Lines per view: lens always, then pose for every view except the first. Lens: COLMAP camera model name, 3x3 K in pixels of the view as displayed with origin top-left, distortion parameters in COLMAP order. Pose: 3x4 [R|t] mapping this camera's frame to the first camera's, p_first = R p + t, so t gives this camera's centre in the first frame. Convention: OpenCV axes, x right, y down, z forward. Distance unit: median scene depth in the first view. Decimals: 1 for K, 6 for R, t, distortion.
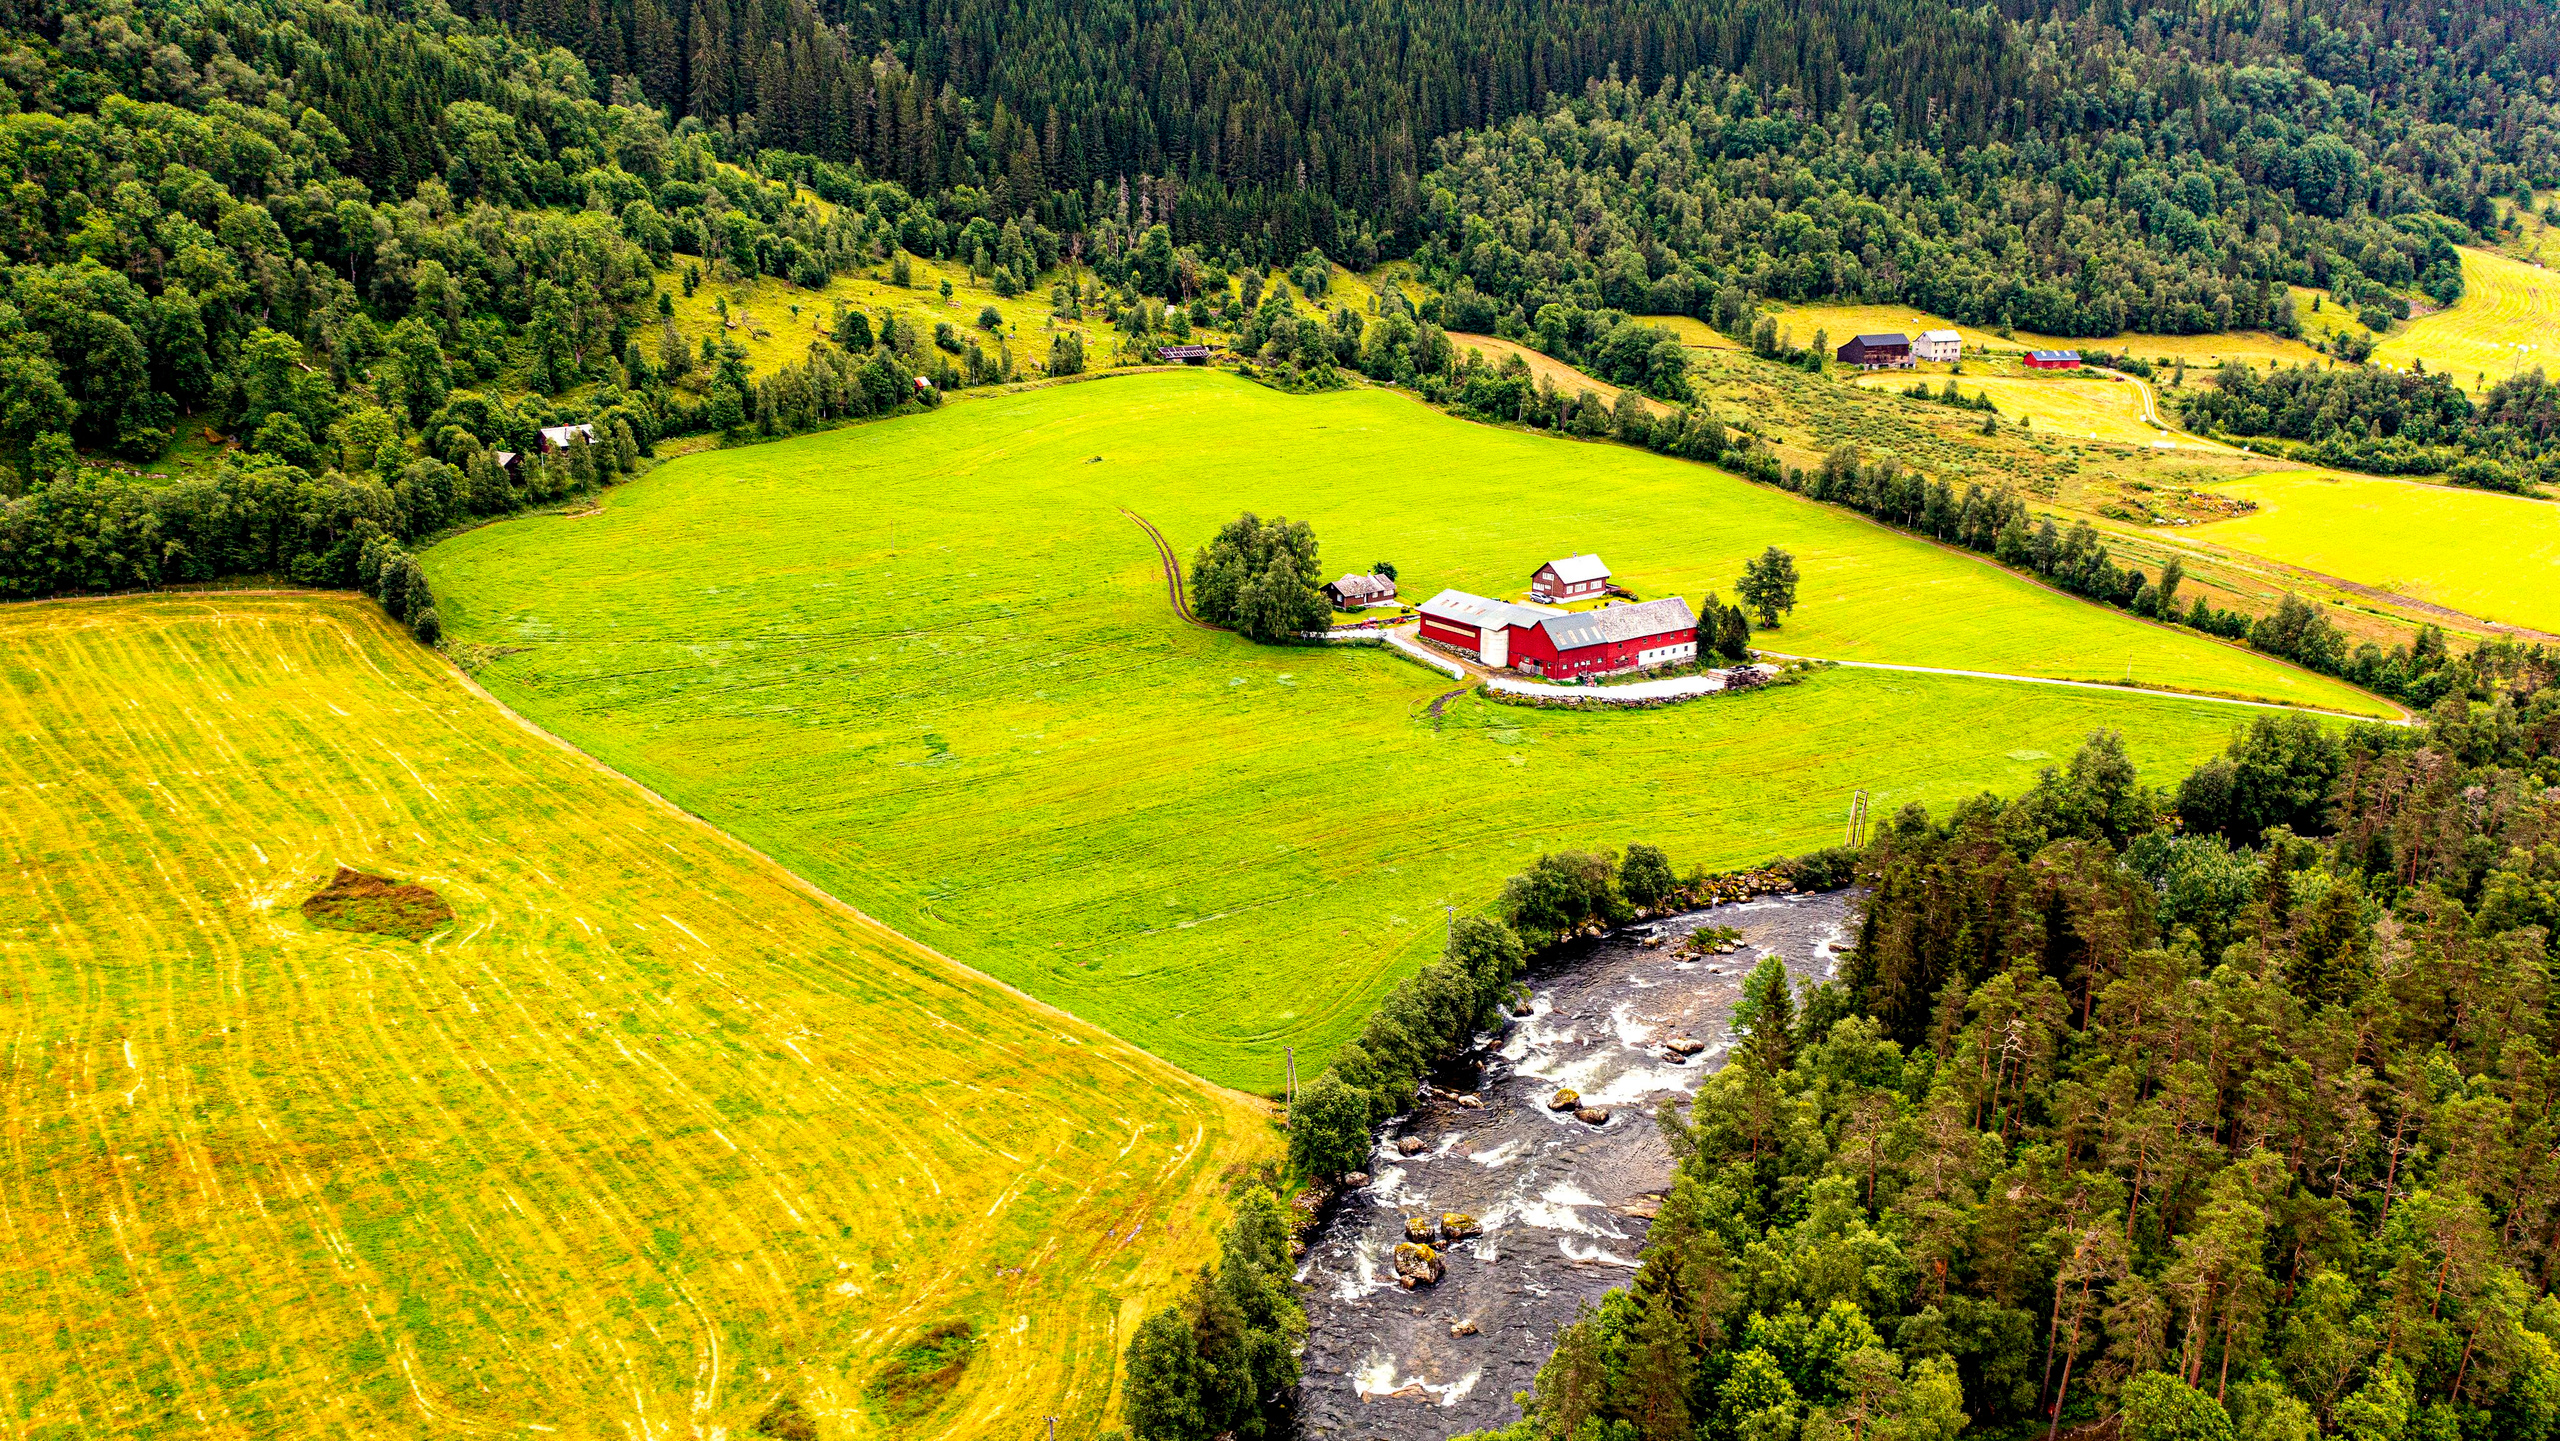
lens RADIAL K [[1987.2, 0, 1352.7], [0, 1987.2, 824.5], [0, 0, 1]] dist [-0.001929, 0.011997]
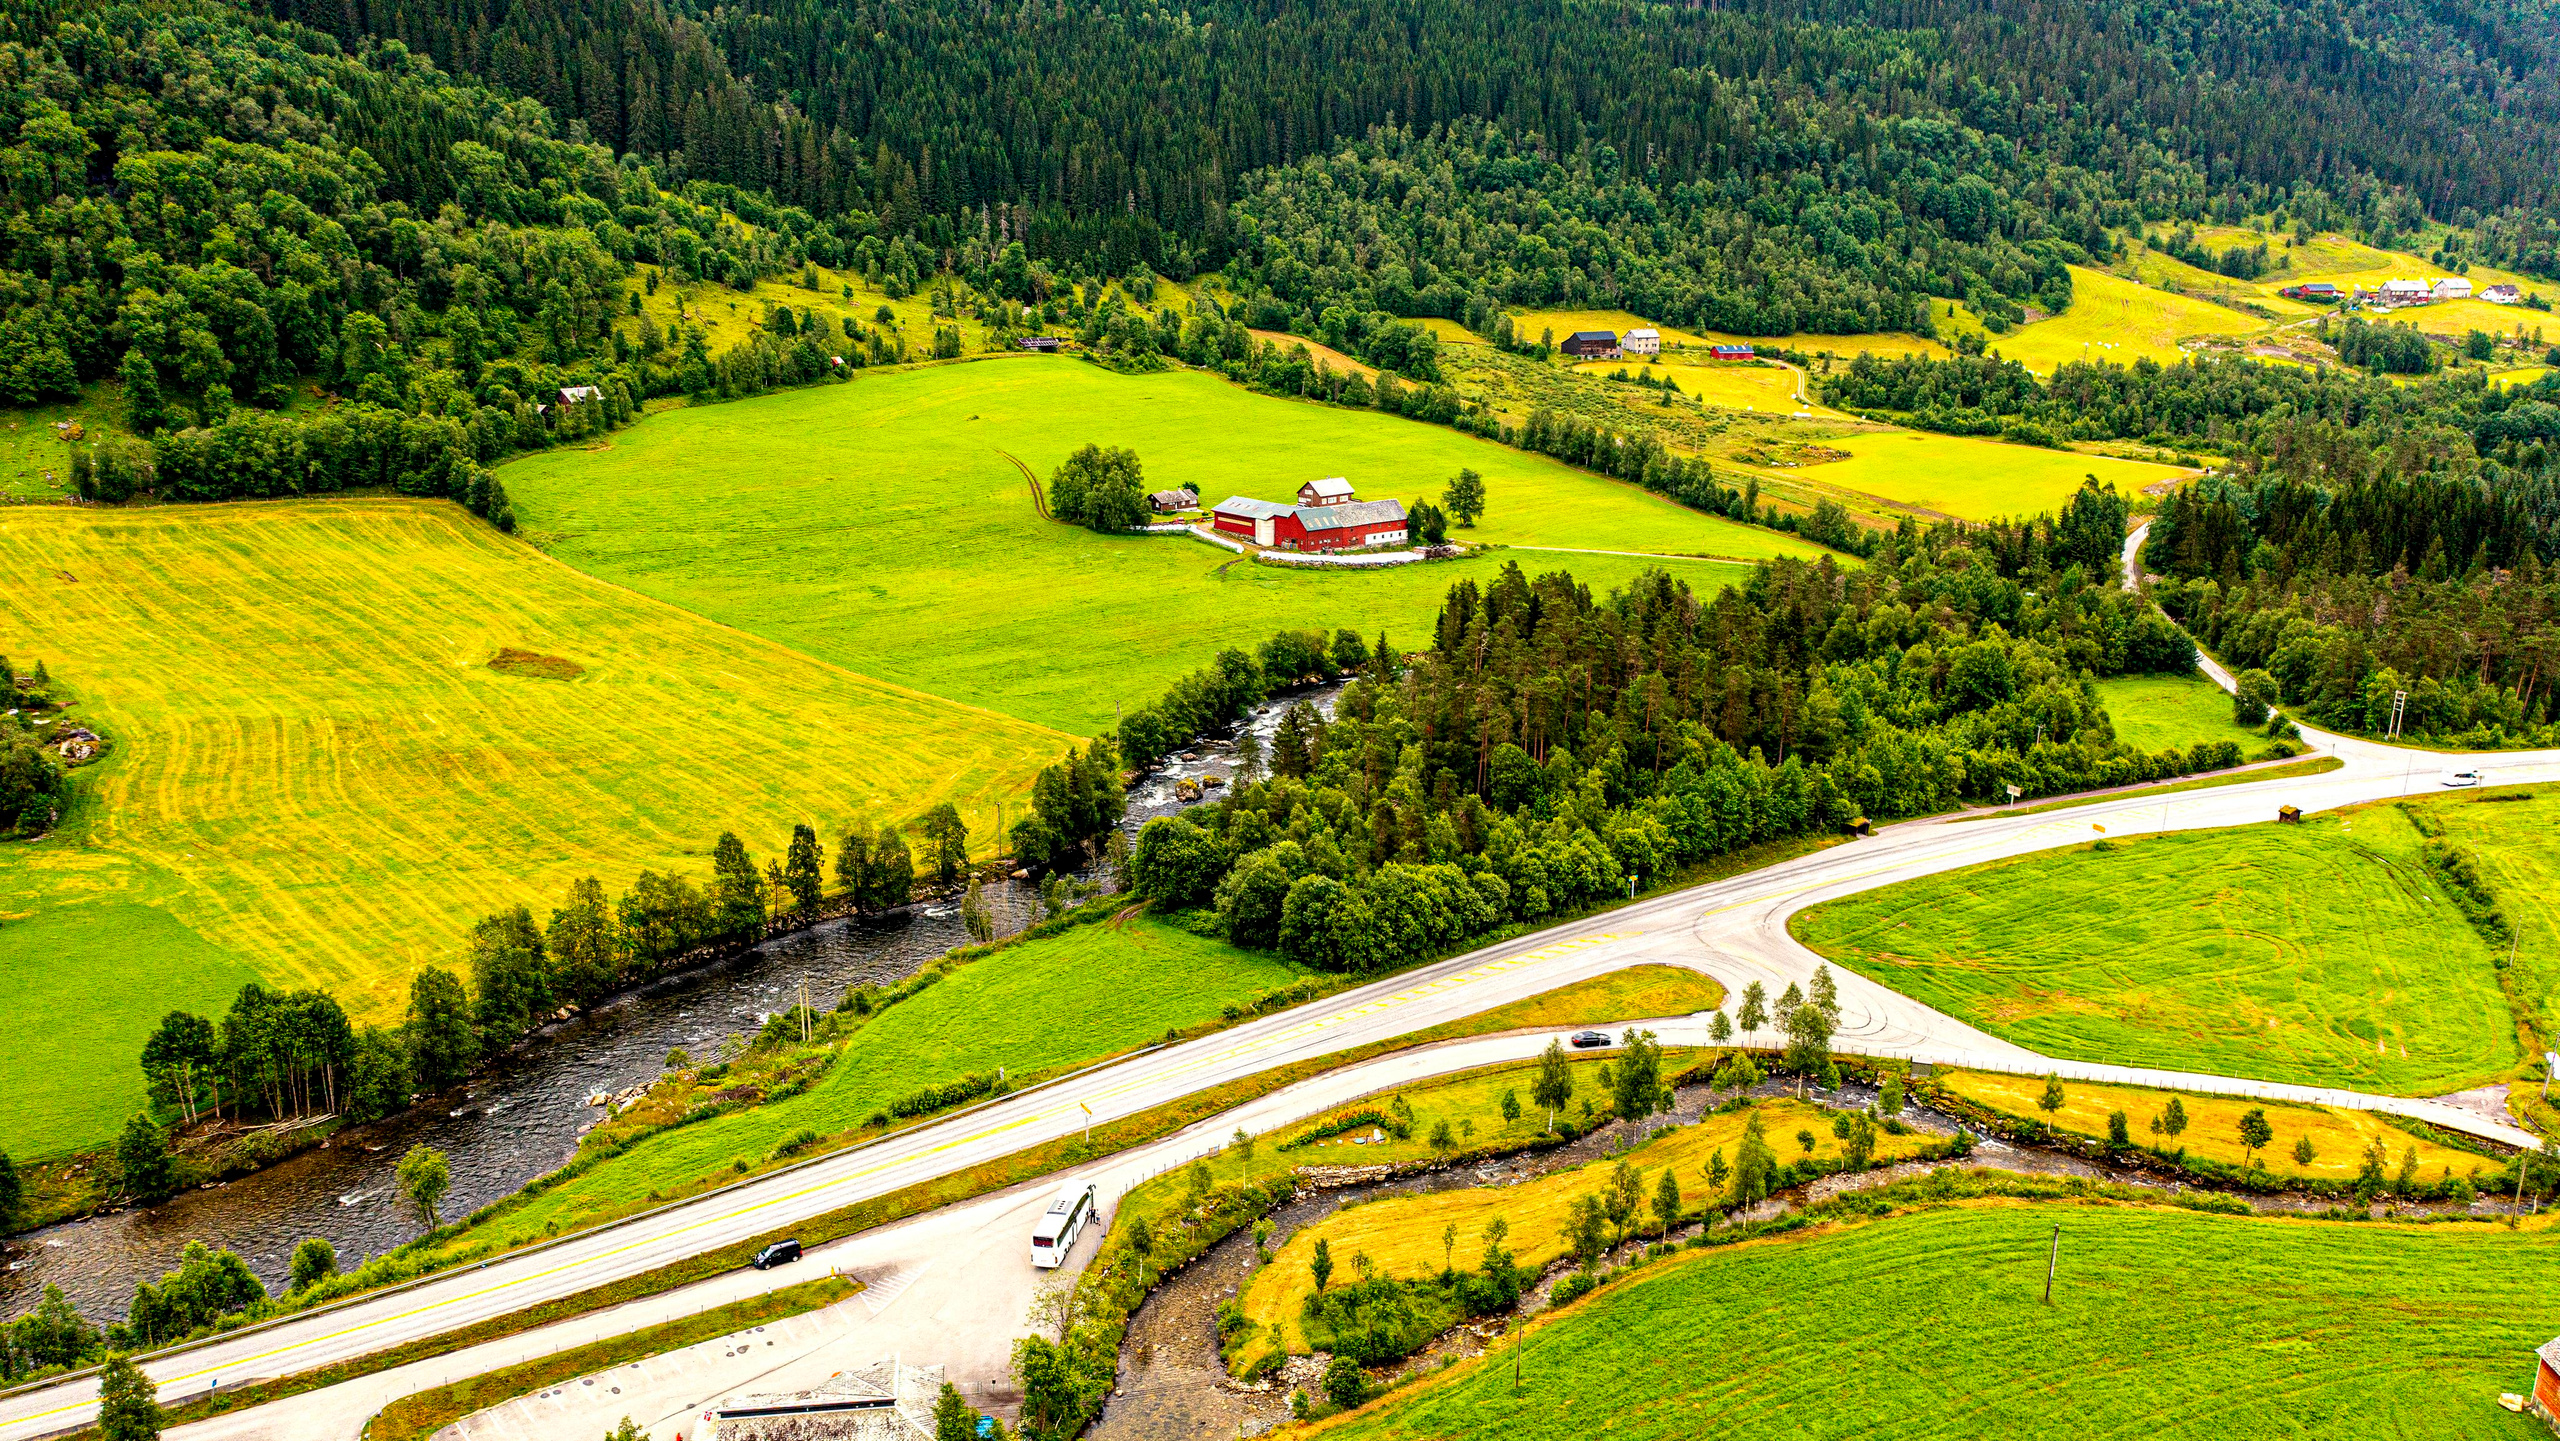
lens RADIAL K [[1987.2, 0, 1331.0], [0, 1987.2, 857.6], [0, 0, 1]] dist [-0.001929, 0.011997]
pose [[0.997852, -0.016095, 0.063499, 0.016329], [0.016026, 0.999870, 0.001605, 0.097630], [-0.063517, -0.000583, 0.997981, -0.294193]]
